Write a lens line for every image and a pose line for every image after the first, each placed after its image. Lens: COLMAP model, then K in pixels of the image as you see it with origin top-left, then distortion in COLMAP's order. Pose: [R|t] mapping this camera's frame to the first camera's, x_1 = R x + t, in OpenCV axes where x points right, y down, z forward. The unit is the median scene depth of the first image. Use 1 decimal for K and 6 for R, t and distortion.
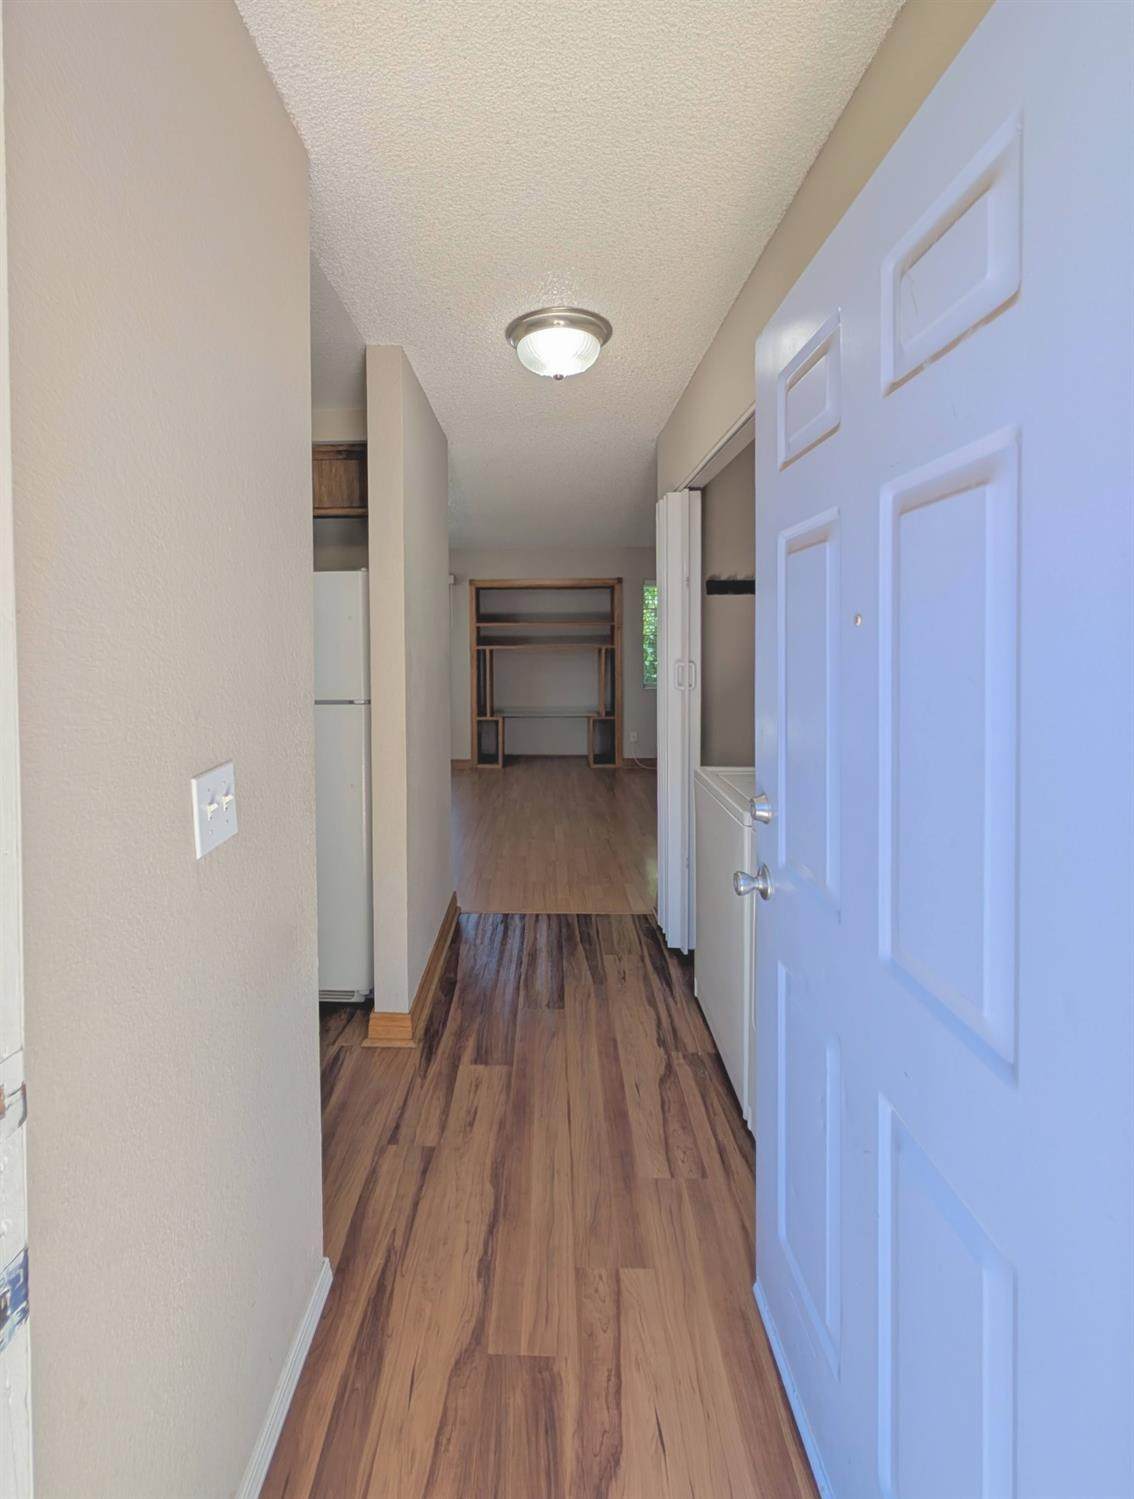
lens RADIAL K [[659.0, 0, 529.4], [0, 659.0, 651.4], [0, 0, 1]] dist [0.000536, -0.000050]
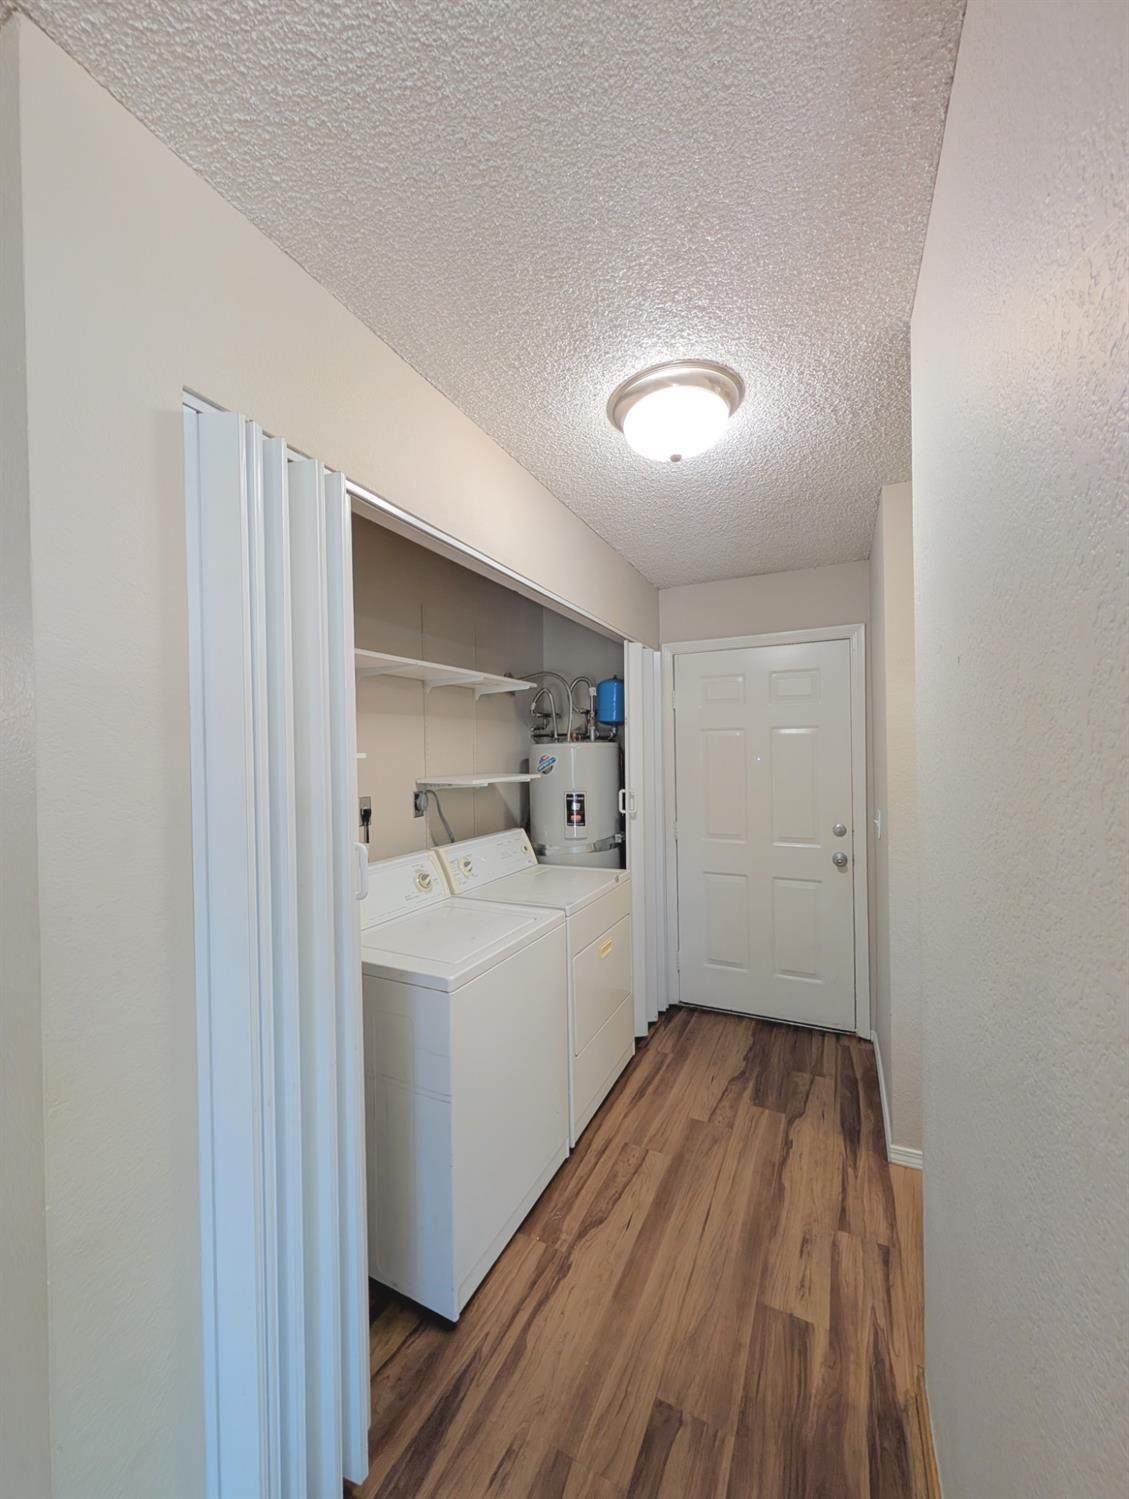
lens RADIAL K [[571.8, 0, 564.6], [0, 571.8, 753.6], [0, 0, 1]] dist [0.005683, -0.000765]
pose [[-0.912841, 0.018321, 0.407904, -0.100434], [0.027094, 0.999509, 0.015740, -0.059531], [-0.407415, 0.025420, -0.912889, 1.571507]]
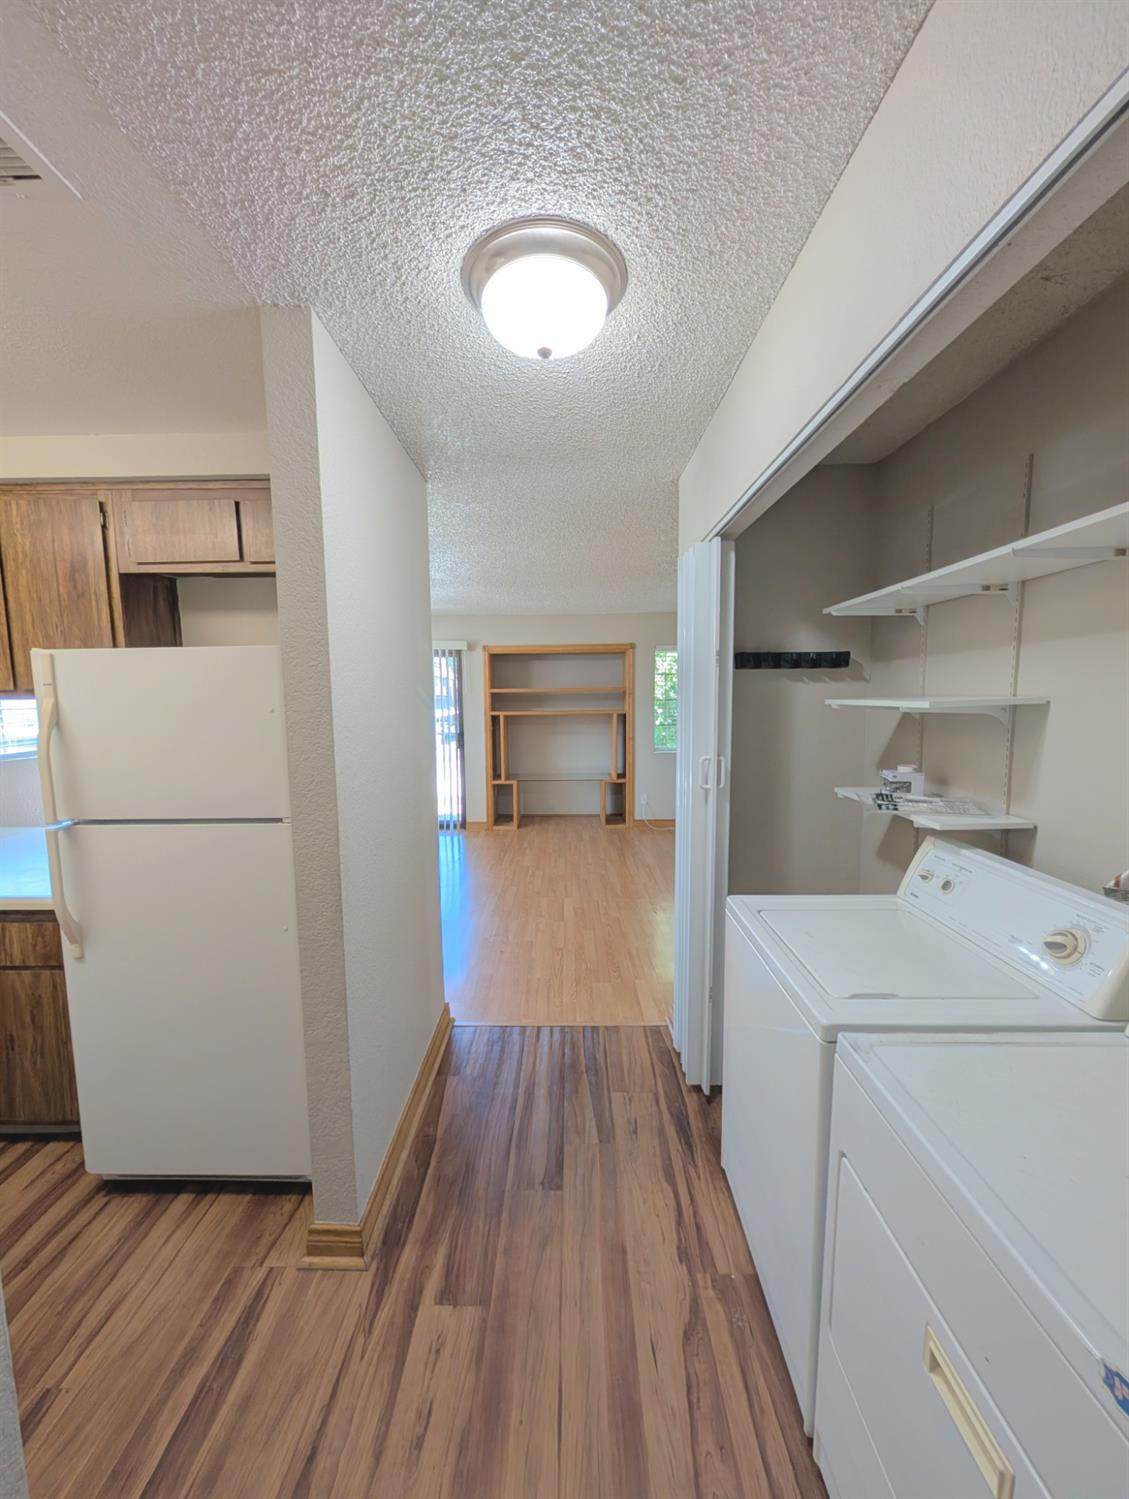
lens RADIAL K [[571.8, 0, 561.7], [0, 571.8, 746.9], [0, 0, 1]] dist [0.005683, -0.000765]
pose [[0.999858, -0.004850, 0.016140, 0.045617], [0.003641, 0.997245, 0.074093, -0.057401], [-0.016455, -0.074023, 0.997121, 0.350795]]
